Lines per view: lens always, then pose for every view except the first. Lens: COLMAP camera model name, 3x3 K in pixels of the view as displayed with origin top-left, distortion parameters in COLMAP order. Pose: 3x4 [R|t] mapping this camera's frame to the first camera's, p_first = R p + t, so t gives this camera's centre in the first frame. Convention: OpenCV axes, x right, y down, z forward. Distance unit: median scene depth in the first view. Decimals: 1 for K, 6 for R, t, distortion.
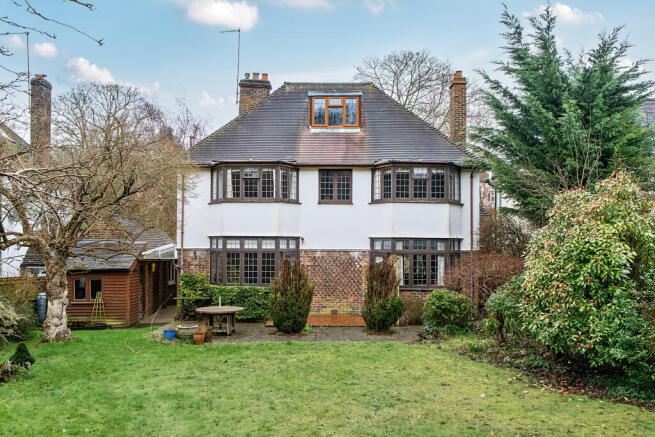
lens RADIAL K [[641.7, 0, 326.8], [0, 641.7, 213.9], [0, 0, 1]] dist [0.000781, 0.000000]
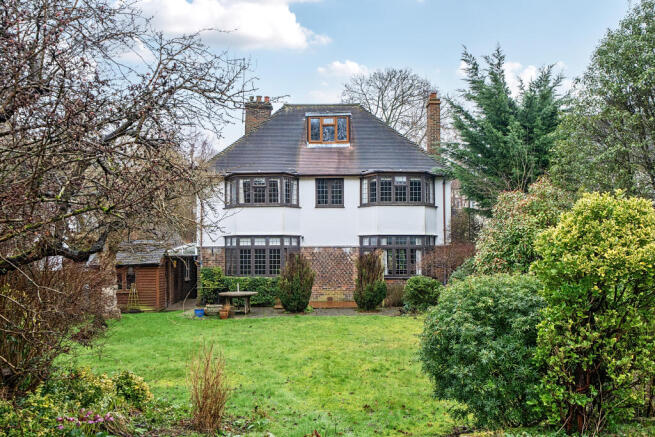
lens RADIAL K [[618.3, 0, 327.3], [0, 618.3, 224.2], [0, 0, 1]] dist [0.008006, 0.000000]
pose [[0.999775, -0.012349, 0.017254, -0.012585], [0.012289, 0.999918, 0.003575, 0.011797], [-0.017296, -0.003363, 0.999845, -0.157132]]
